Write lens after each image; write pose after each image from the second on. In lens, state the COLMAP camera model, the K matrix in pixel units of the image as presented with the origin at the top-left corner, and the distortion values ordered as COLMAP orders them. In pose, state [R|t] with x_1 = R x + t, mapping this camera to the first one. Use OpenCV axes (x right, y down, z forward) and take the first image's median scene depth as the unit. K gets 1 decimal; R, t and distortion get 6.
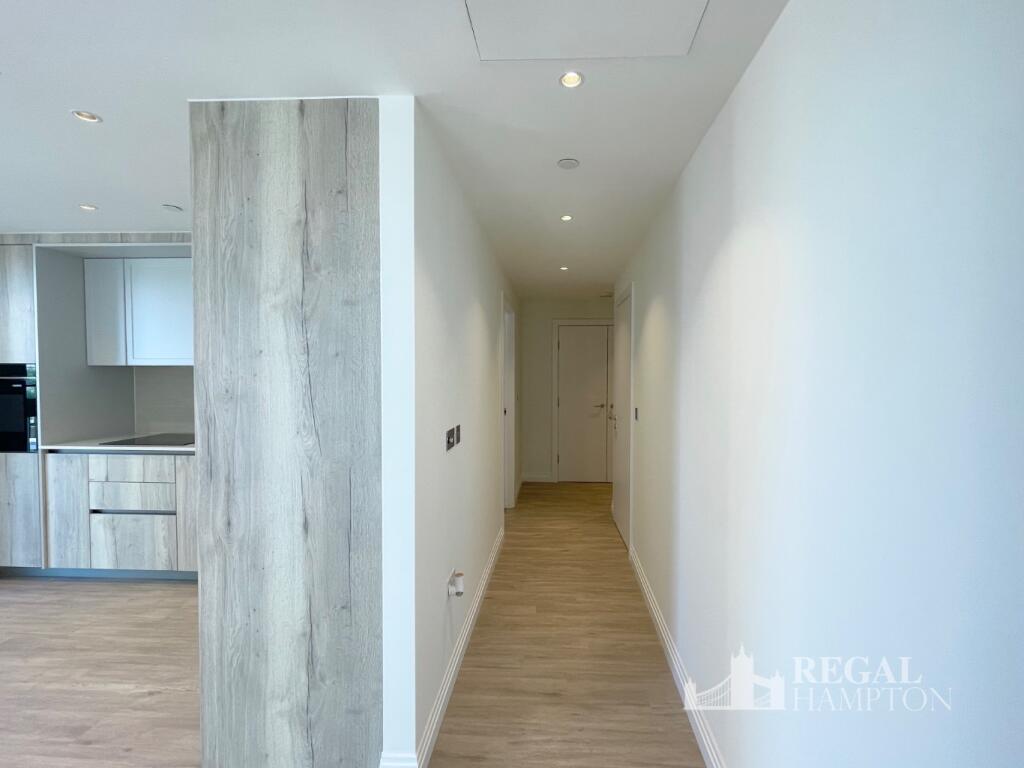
lens RADIAL K [[431.7, 0, 527.0], [0, 431.7, 386.2], [0, 0, 1]] dist [-0.002891, 0.000406]
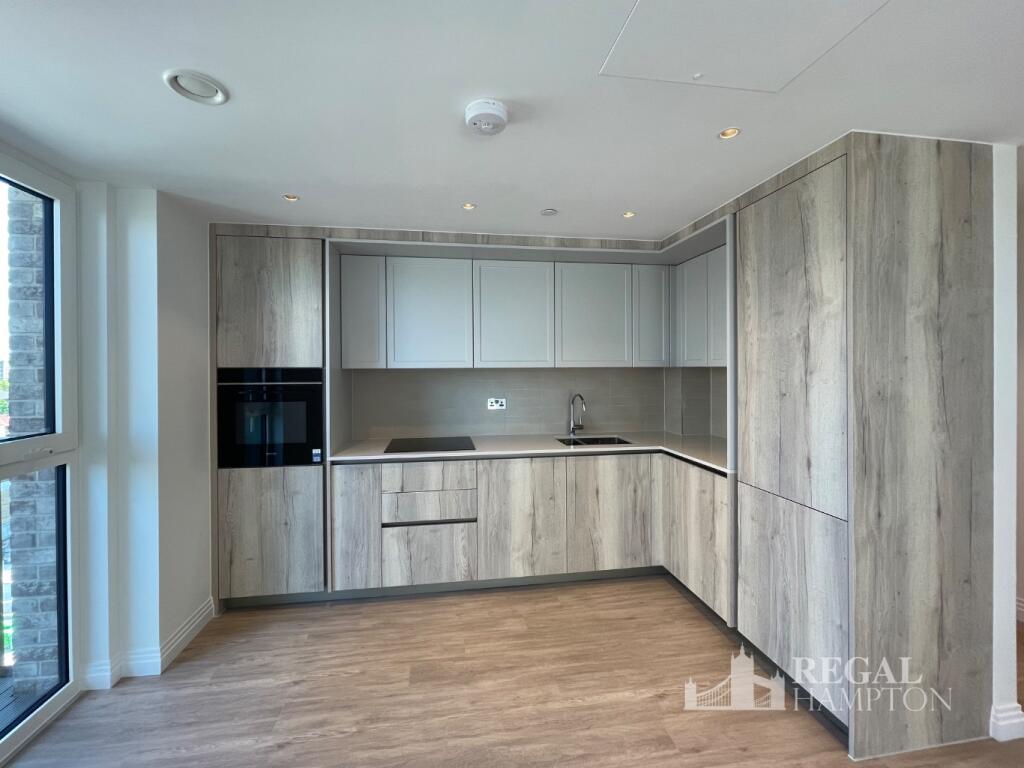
lens RADIAL K [[409.8, 0, 495.9], [0, 409.8, 374.2], [0, 0, 1]] dist [-0.002436, 0.000029]
pose [[0.983780, -0.009260, 0.179141, -1.277972], [0.013292, 0.999684, -0.021321, -0.019919], [-0.178887, 0.023356, 0.983592, 0.102827]]
